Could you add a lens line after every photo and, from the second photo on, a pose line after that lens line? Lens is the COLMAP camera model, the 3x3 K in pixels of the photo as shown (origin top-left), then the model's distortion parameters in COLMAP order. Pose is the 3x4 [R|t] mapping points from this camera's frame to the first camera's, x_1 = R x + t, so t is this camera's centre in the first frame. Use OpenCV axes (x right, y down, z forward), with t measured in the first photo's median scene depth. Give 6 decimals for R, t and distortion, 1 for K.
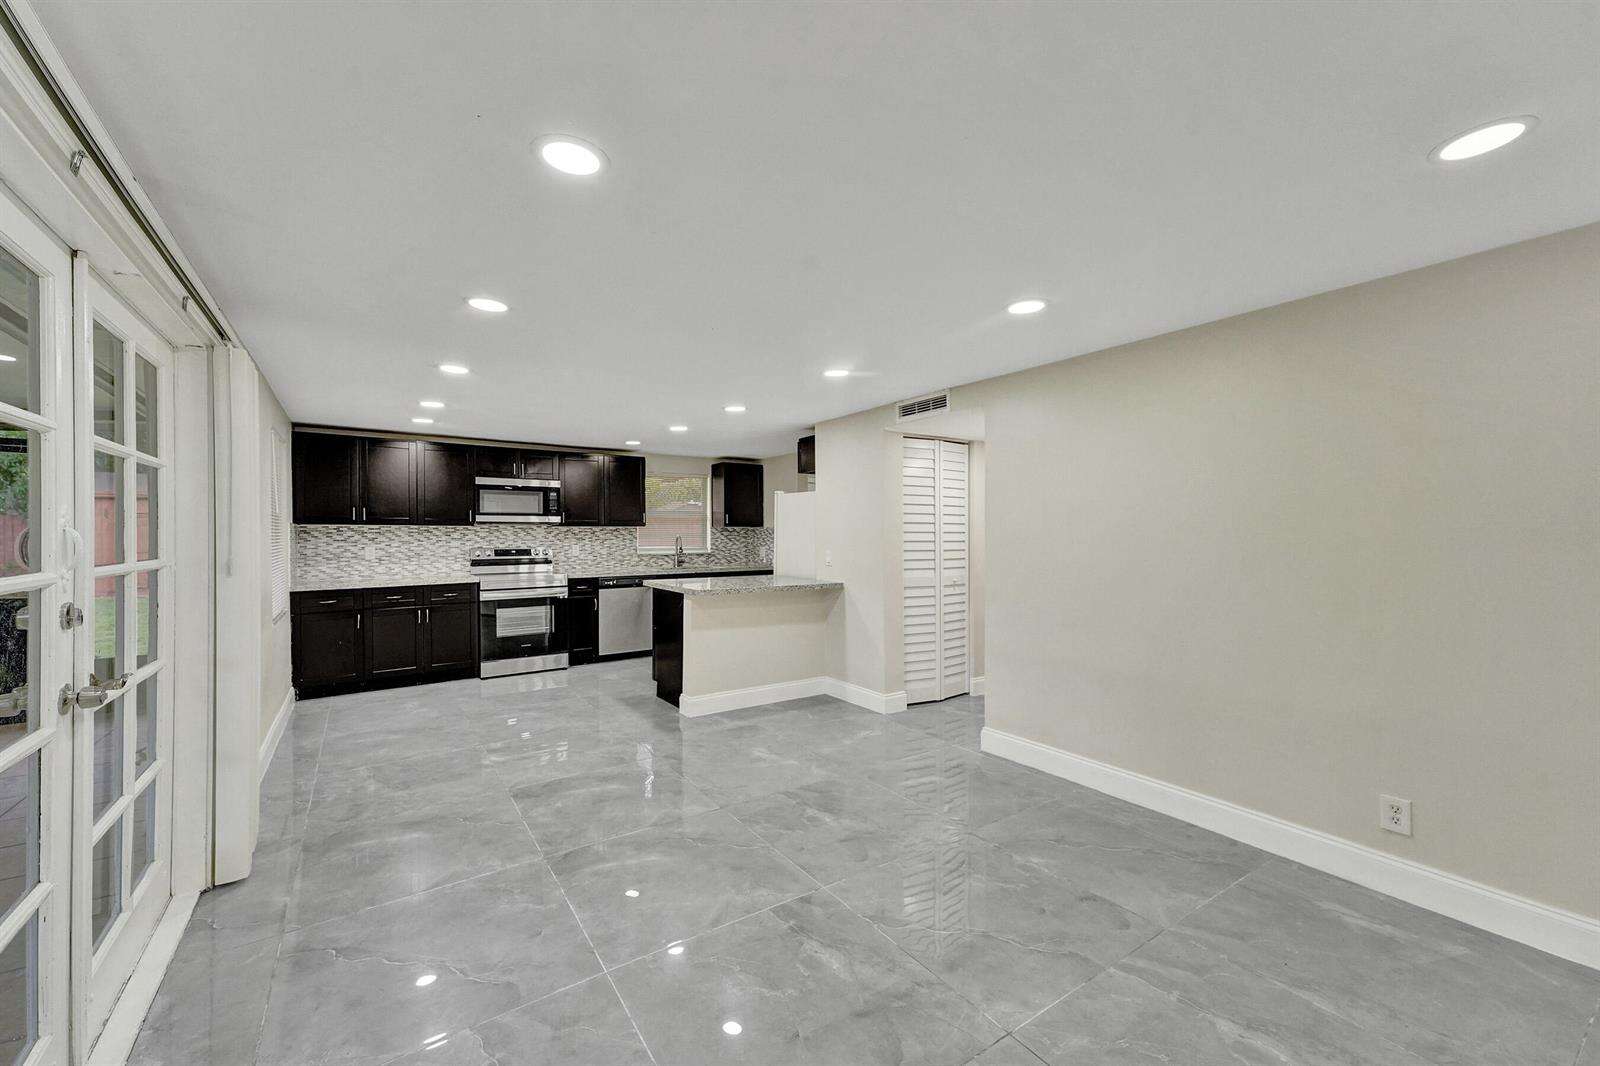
lens RADIAL K [[643.9, 0, 811.6], [0, 643.9, 533.6], [0, 0, 1]] dist [0.003409, 0.000895]
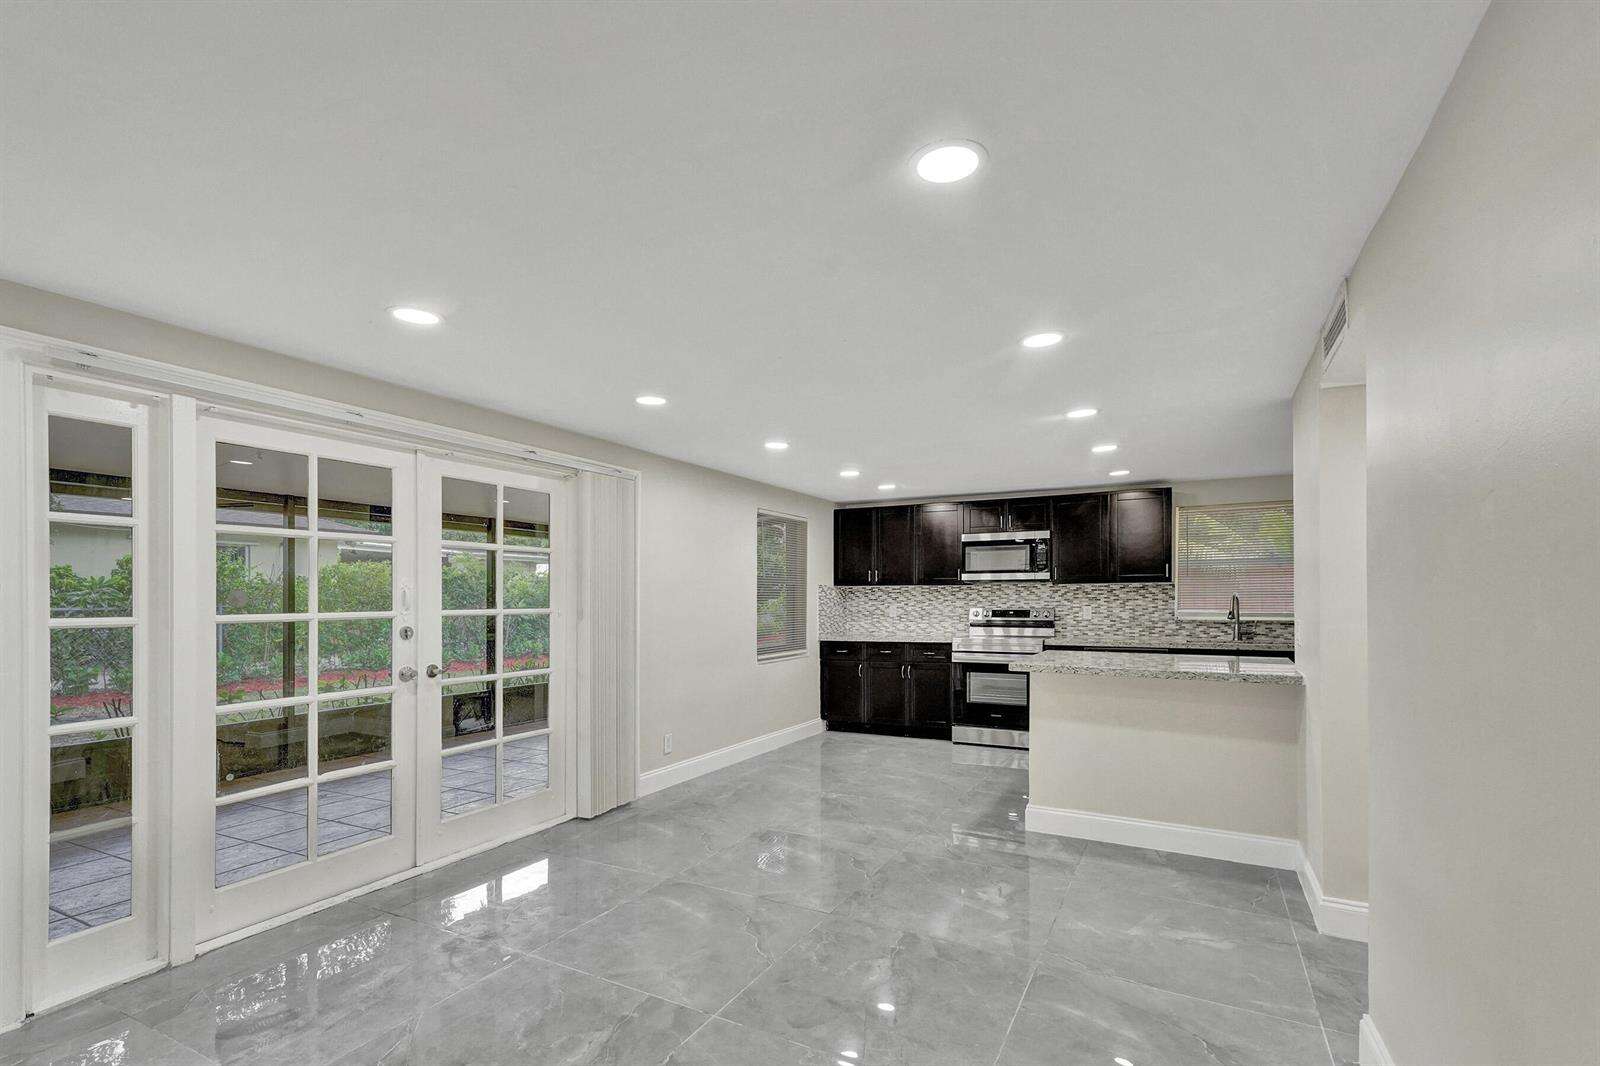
lens RADIAL K [[747.5, 0, 781.2], [0, 747.5, 606.5], [0, 0, 1]] dist [0.006214, -0.000087]
pose [[0.426247, 0.010414, -0.904547, 0.371408], [0.003830, 0.999904, 0.013316, 0.004274], [0.904599, -0.009141, 0.426166, 0.271804]]
